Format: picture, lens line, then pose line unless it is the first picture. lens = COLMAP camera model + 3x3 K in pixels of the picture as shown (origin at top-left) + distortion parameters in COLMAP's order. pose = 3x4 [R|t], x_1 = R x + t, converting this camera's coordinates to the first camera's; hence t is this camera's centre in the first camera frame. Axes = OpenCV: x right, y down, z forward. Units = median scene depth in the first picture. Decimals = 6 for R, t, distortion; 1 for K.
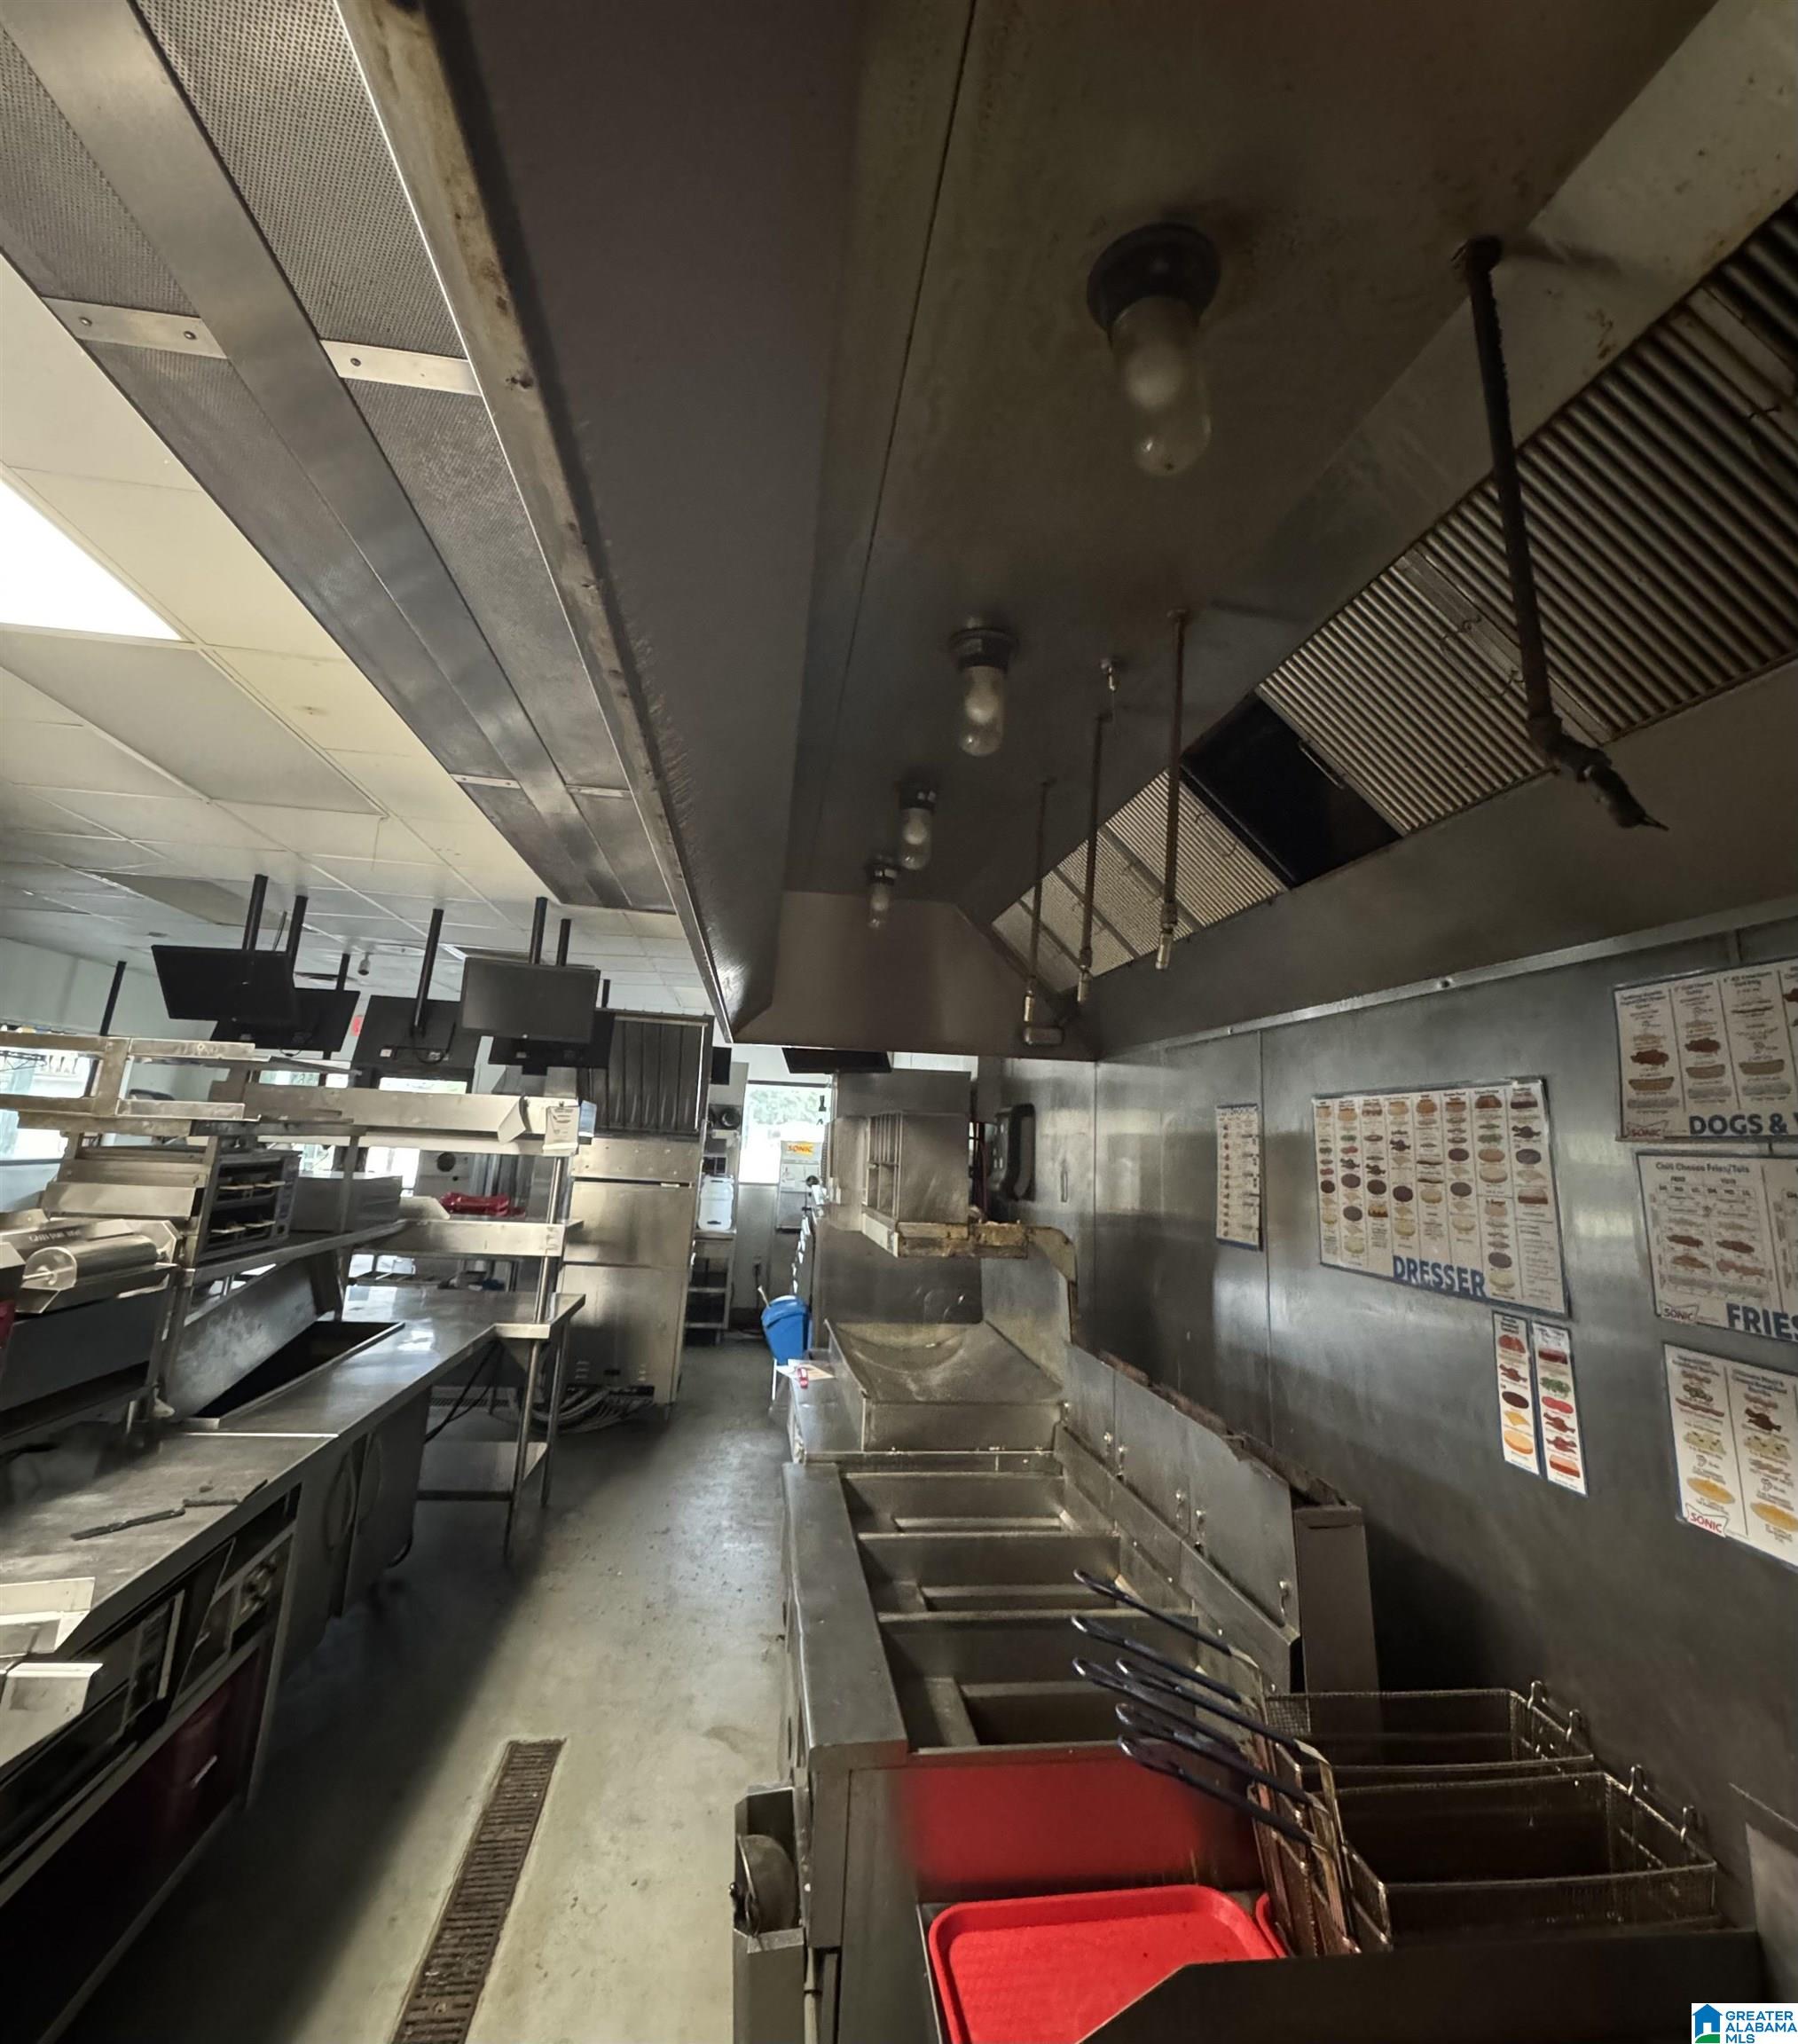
lens RADIAL K [[967.2, 0, 899.0], [0, 967.2, 913.7], [0, 0, 1]] dist [0.003112, -0.000433]
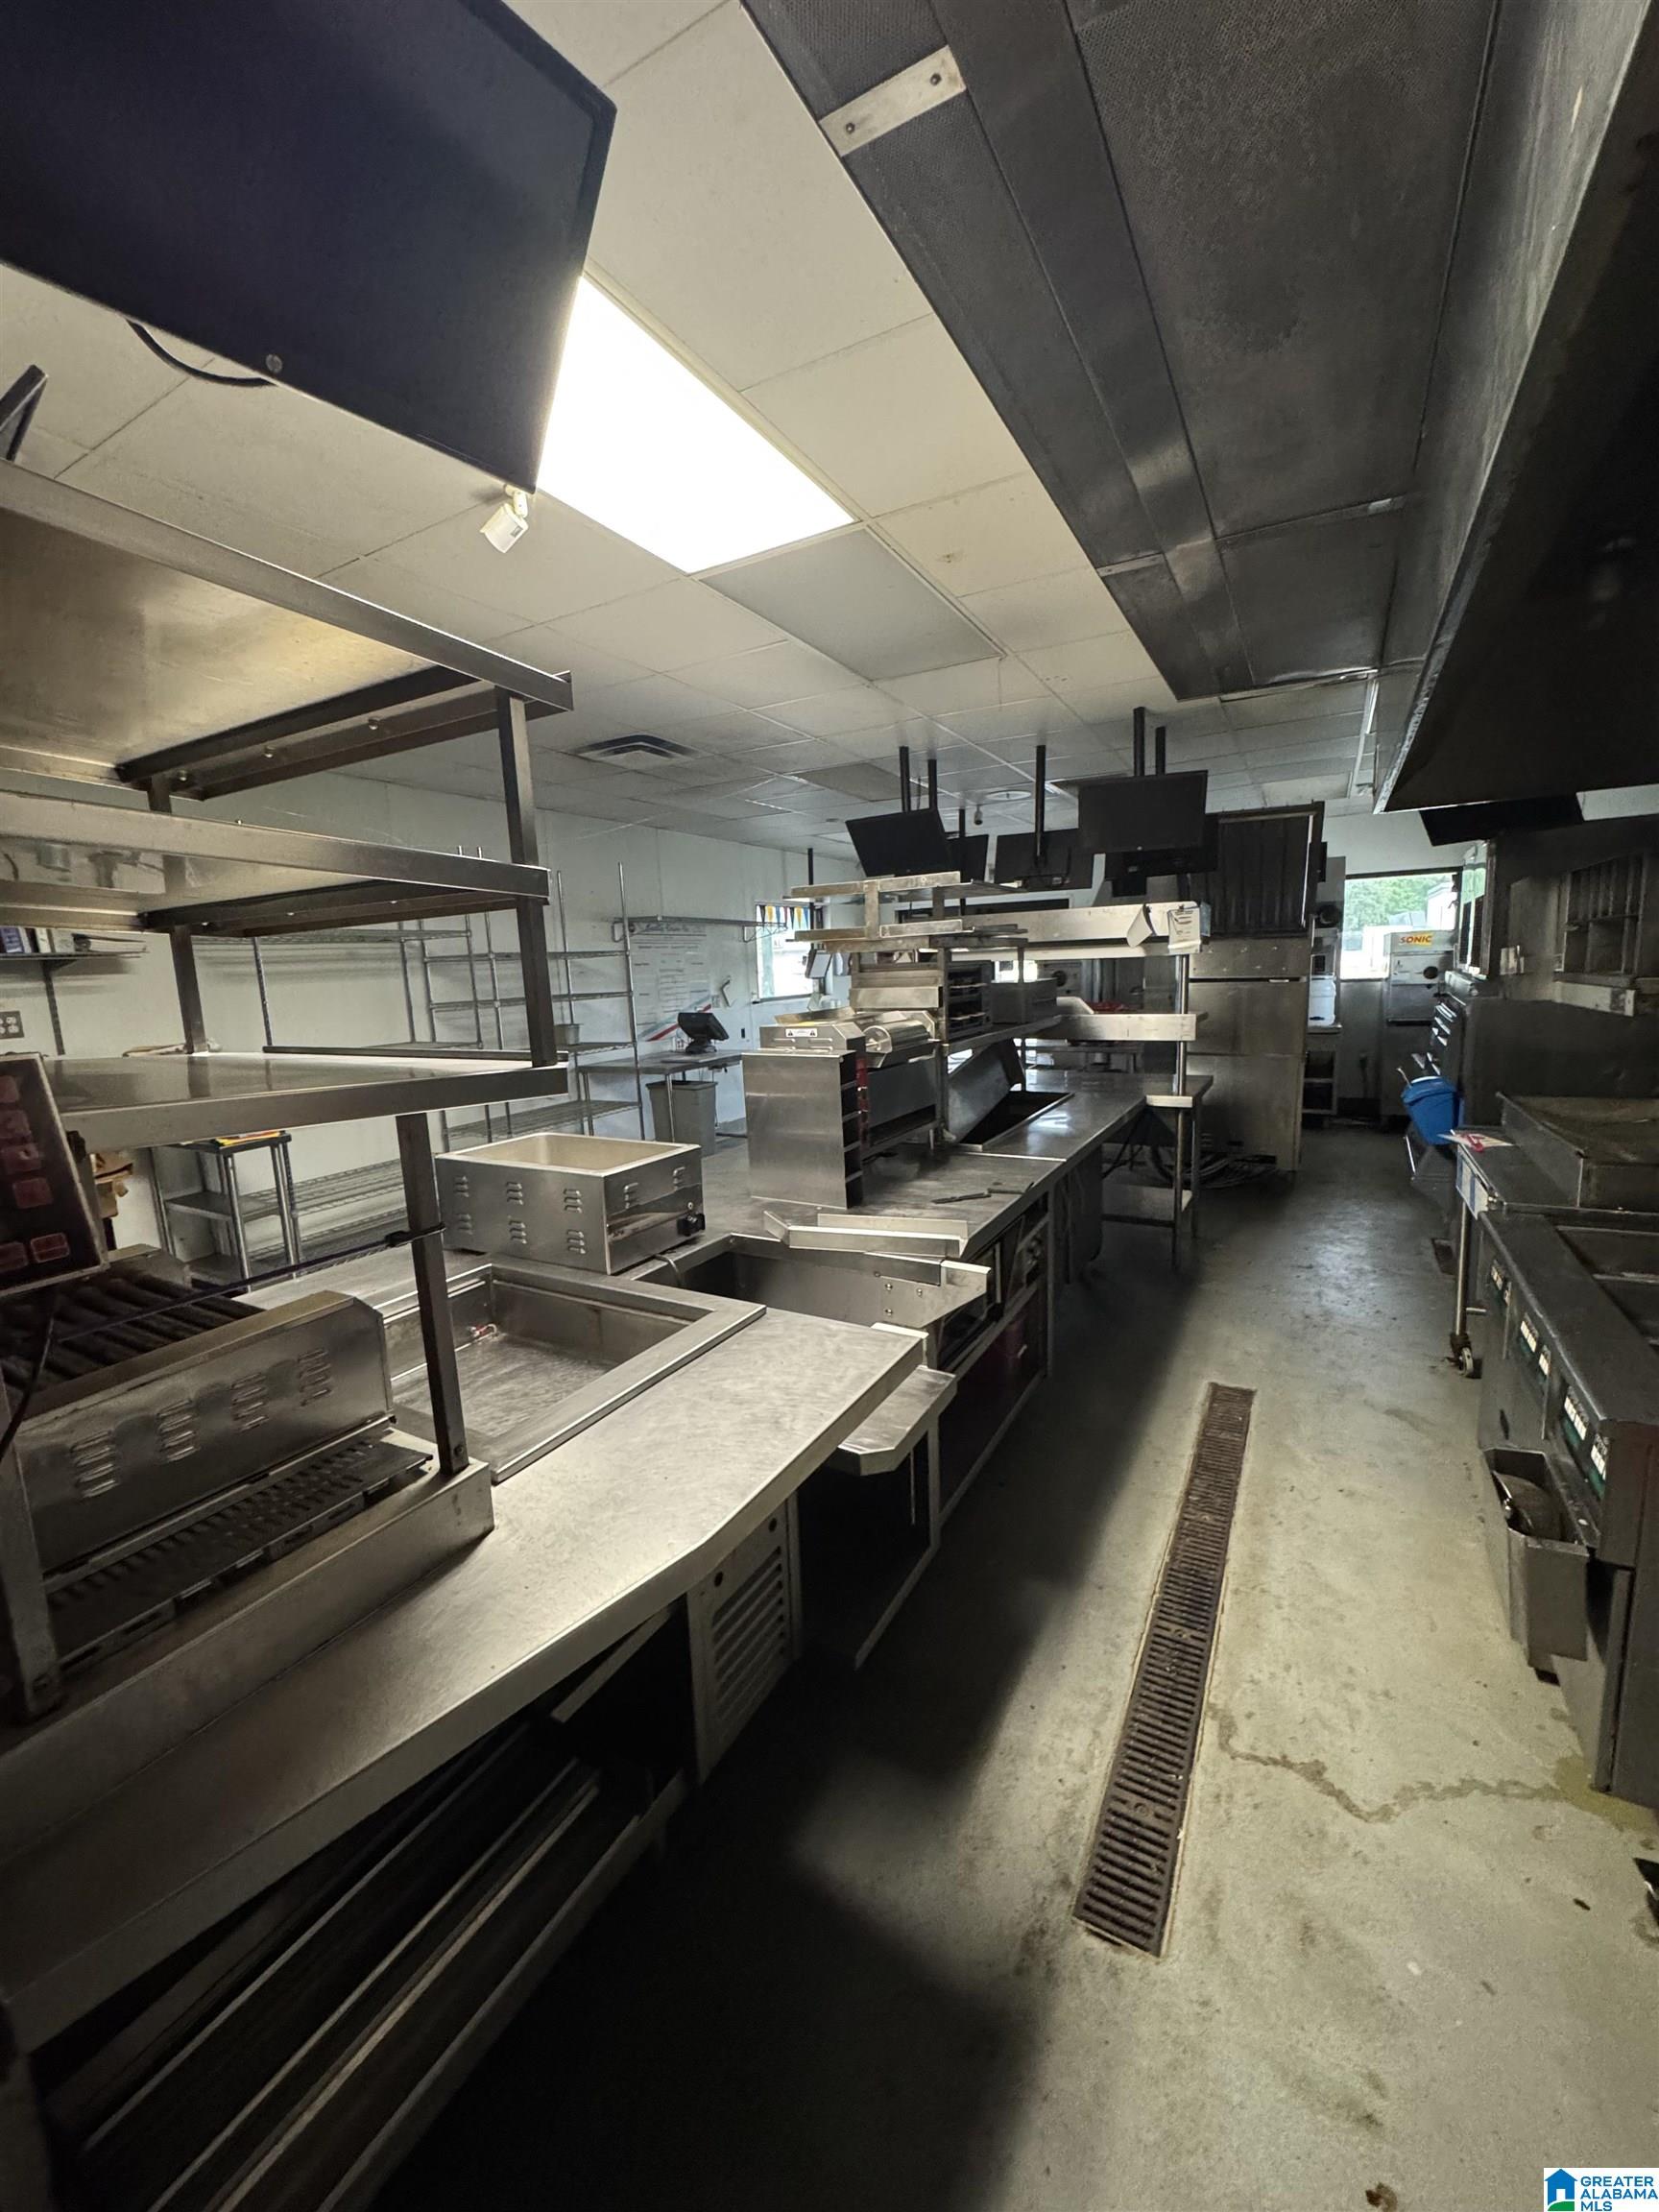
lens RADIAL K [[888.4, 0, 827.3], [0, 888.4, 1106.7], [0, 0, 1]] dist [-0.000595, 0.000381]
pose [[0.794180, 0.017819, -0.607422, -0.088175], [0.213343, 0.927769, 0.306154, 0.025791], [0.569002, -0.372730, 0.733014, -0.040417]]
